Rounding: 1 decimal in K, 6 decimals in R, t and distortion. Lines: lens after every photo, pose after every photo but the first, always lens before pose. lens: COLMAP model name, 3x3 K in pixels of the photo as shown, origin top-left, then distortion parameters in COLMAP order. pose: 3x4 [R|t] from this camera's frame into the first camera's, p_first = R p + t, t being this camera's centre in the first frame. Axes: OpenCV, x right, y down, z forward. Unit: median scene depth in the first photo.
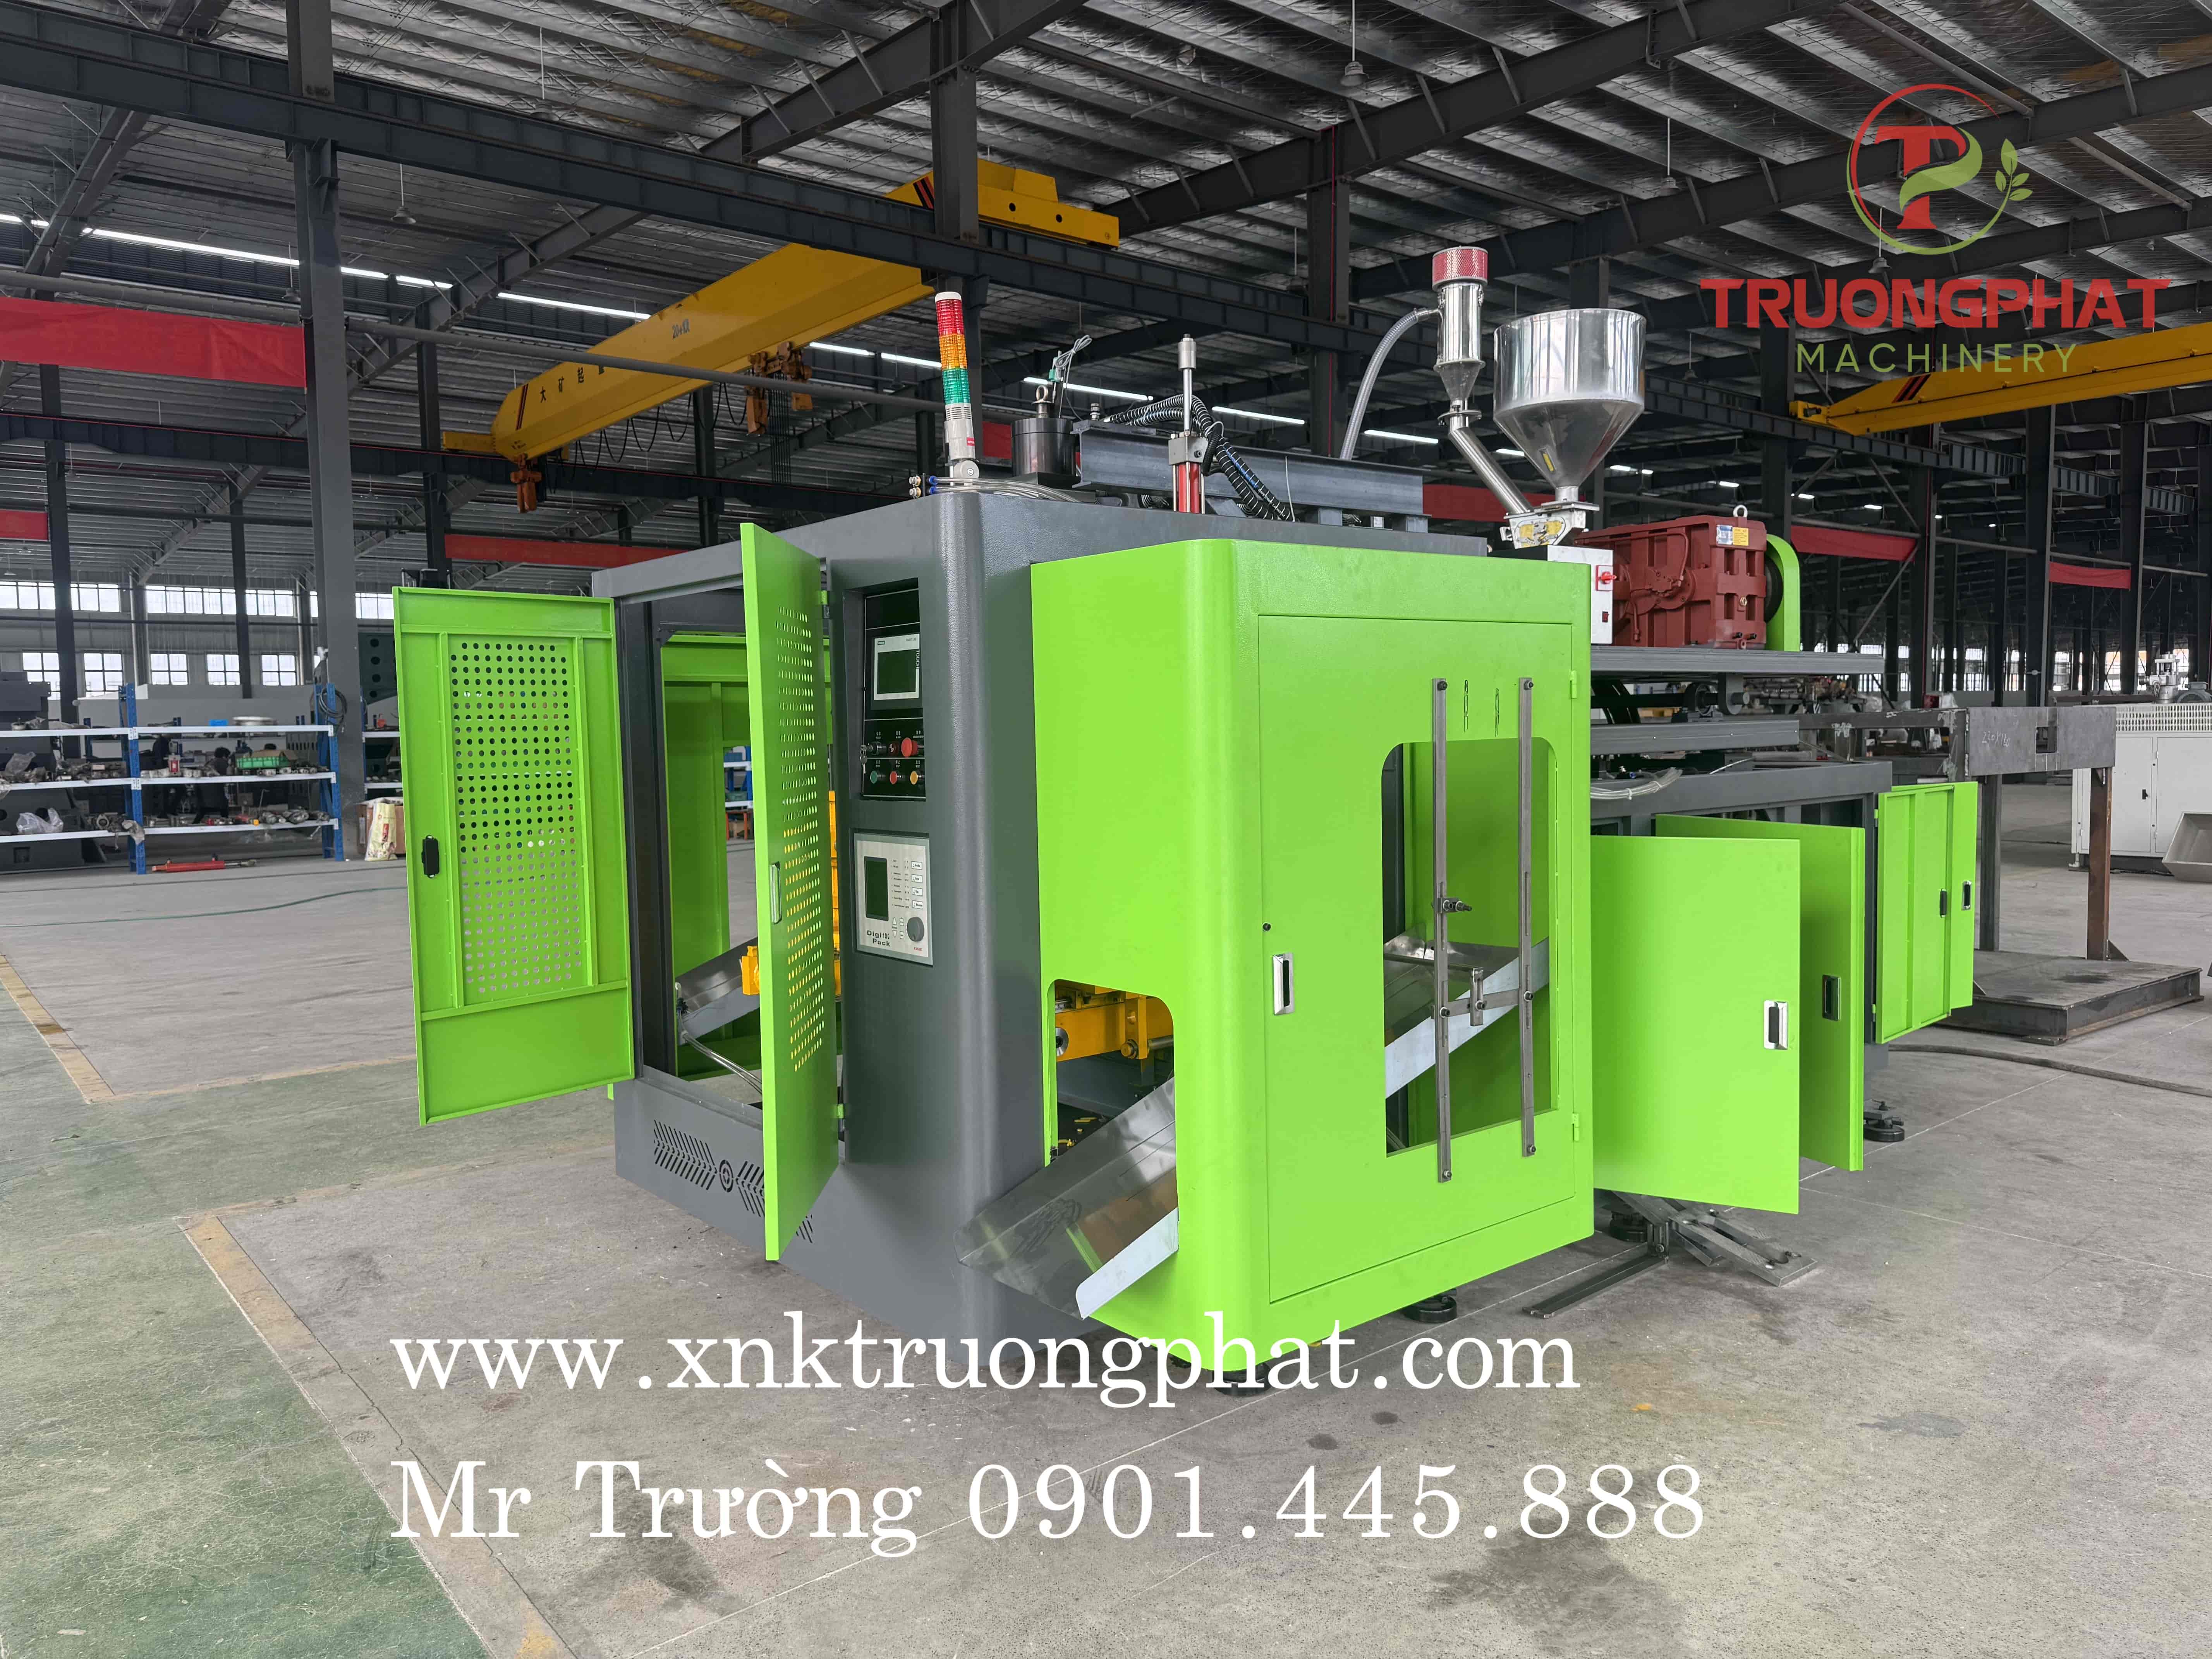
lens RADIAL K [[1560.4, 0, 1106.0], [0, 1560.4, 829.5], [0, 0, 1]] dist [0.043434, -0.066134]
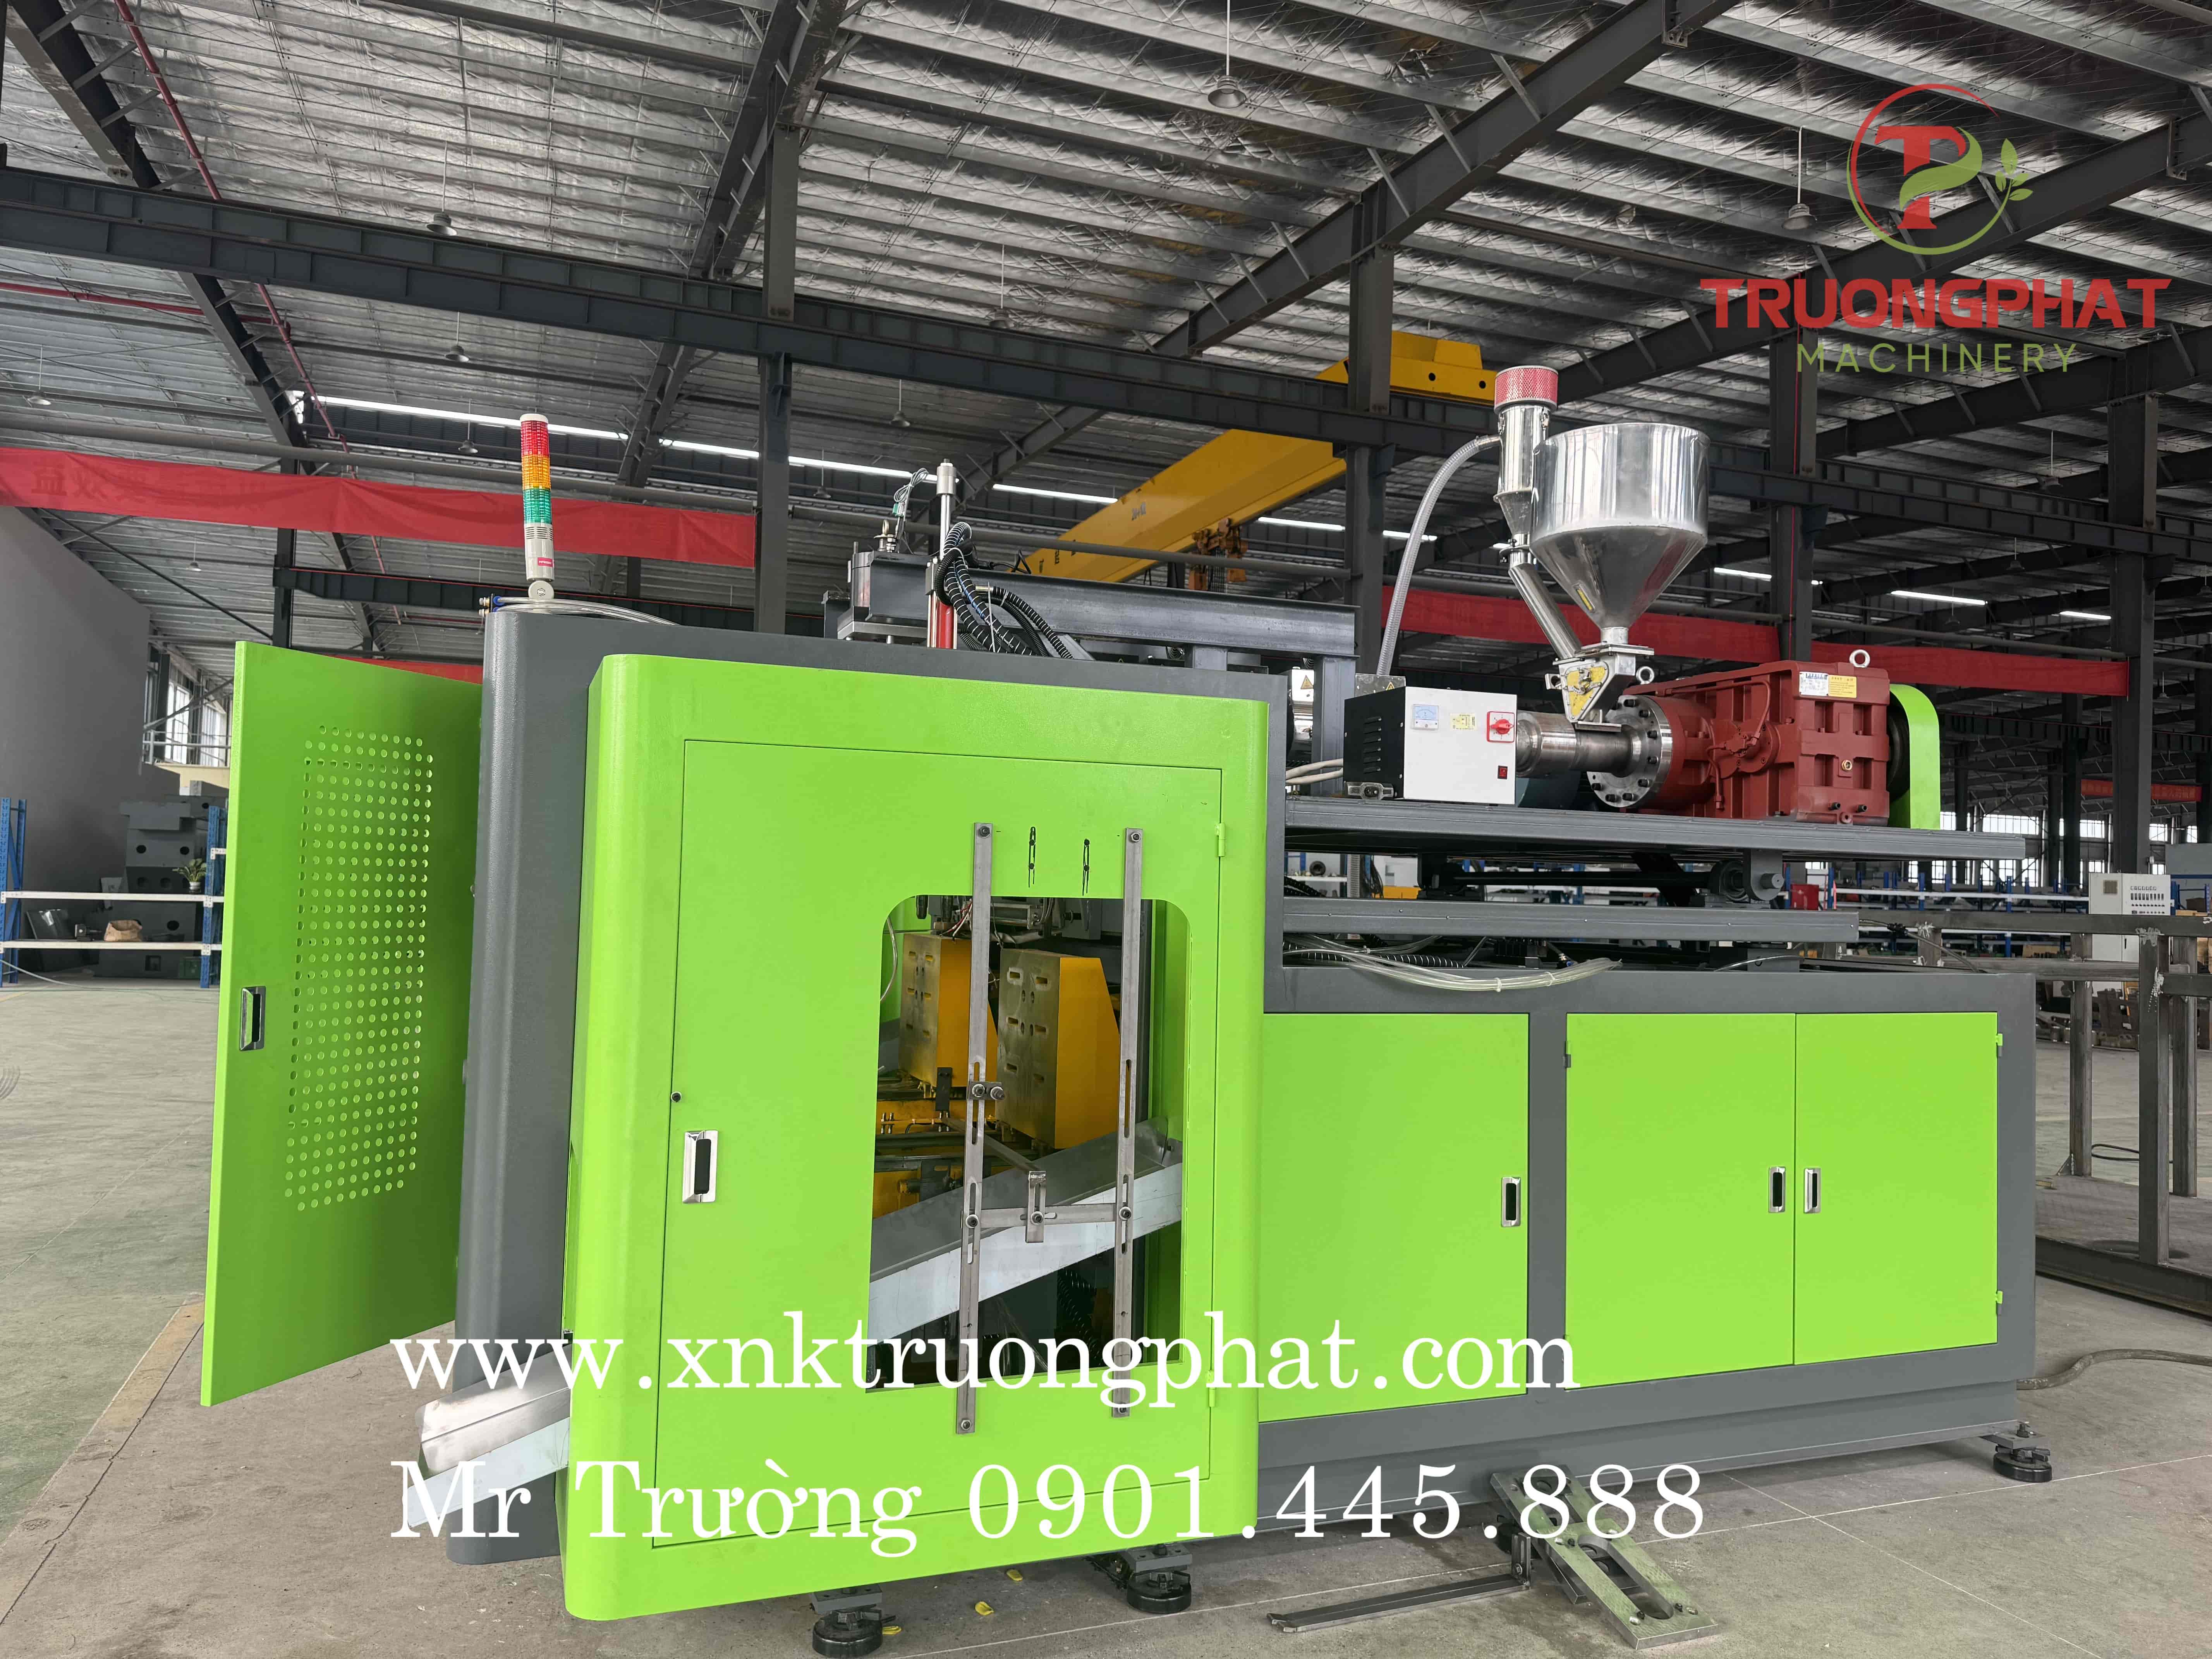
lens RADIAL K [[1556.0, 0, 1103.9], [0, 1556.0, 852.6], [0, 0, 1]] dist [0.044983, -0.052932]
pose [[0.947716, 0.037597, -0.316894, 0.067360], [-0.066811, 0.994405, -0.081828, -0.001993], [0.312044, 0.098722, 0.944925, 0.027047]]
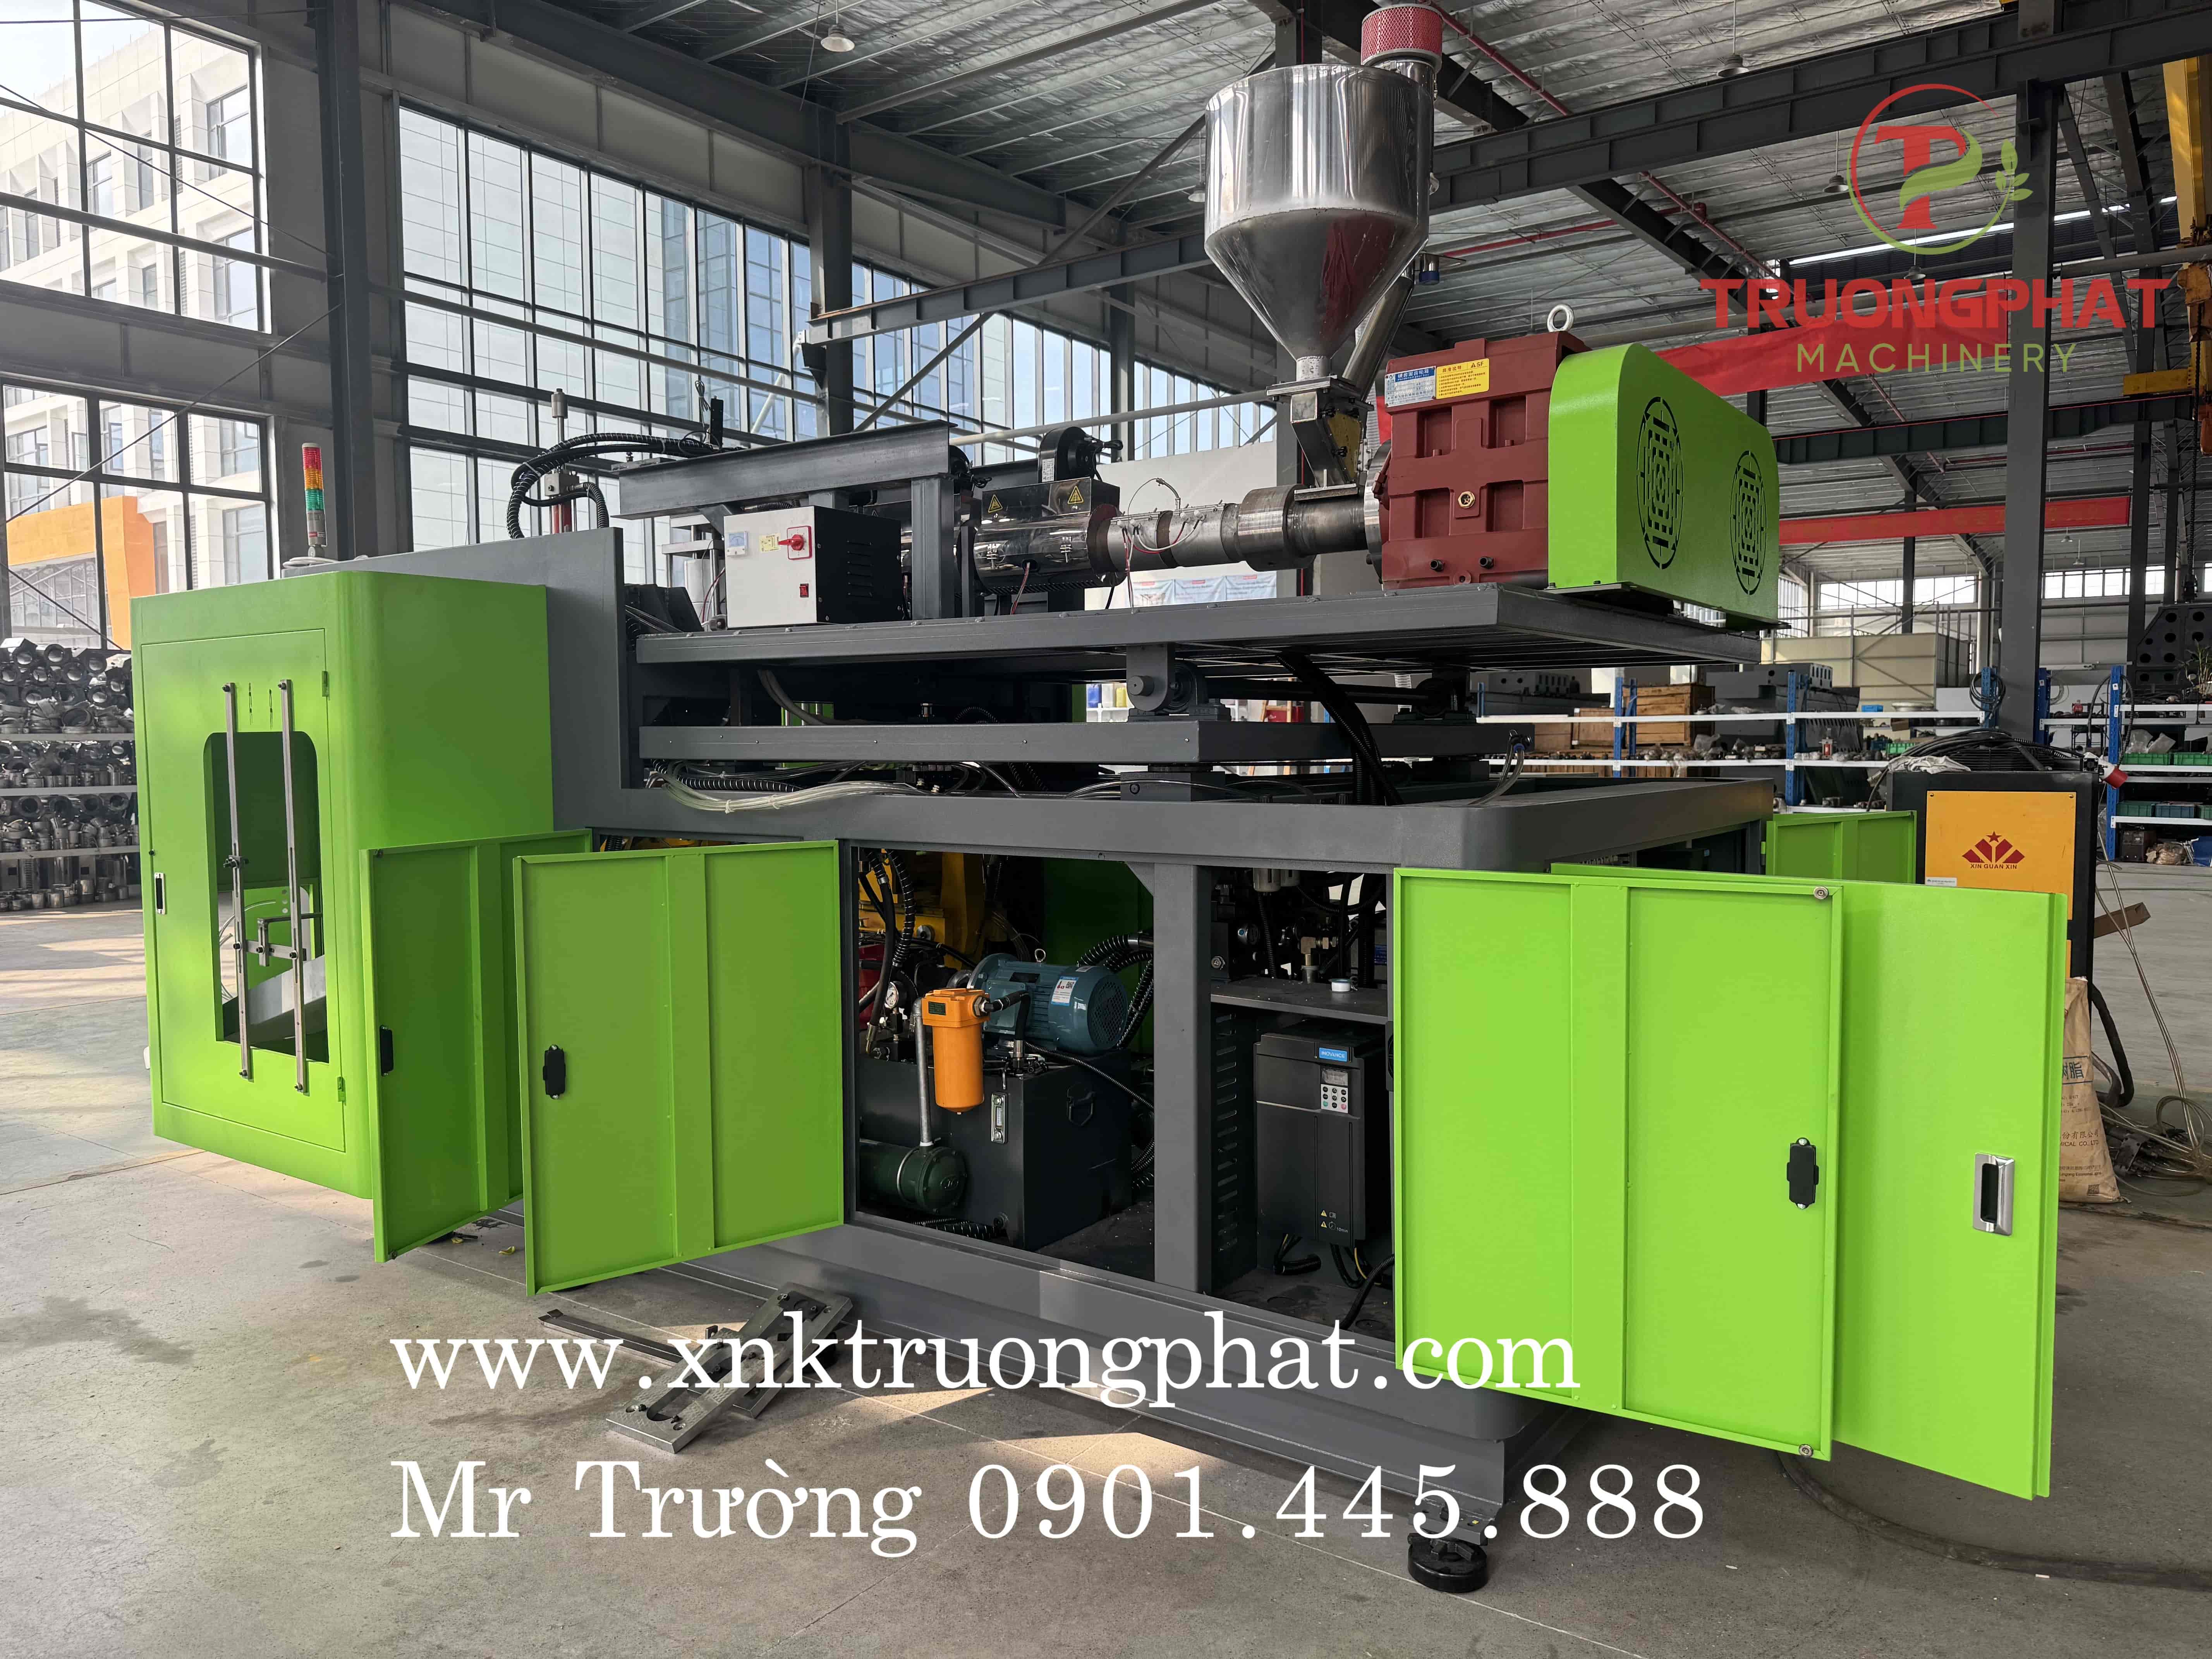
lens RADIAL K [[1556.0, 0, 1103.9], [0, 1556.0, 852.6], [0, 0, 1]] dist [0.044983, -0.052932]
pose [[0.256699, 0.090641, -0.962232, 0.202084], [-0.065923, 0.994916, 0.076133, -0.012816], [0.964241, 0.043890, 0.261369, 0.166908]]
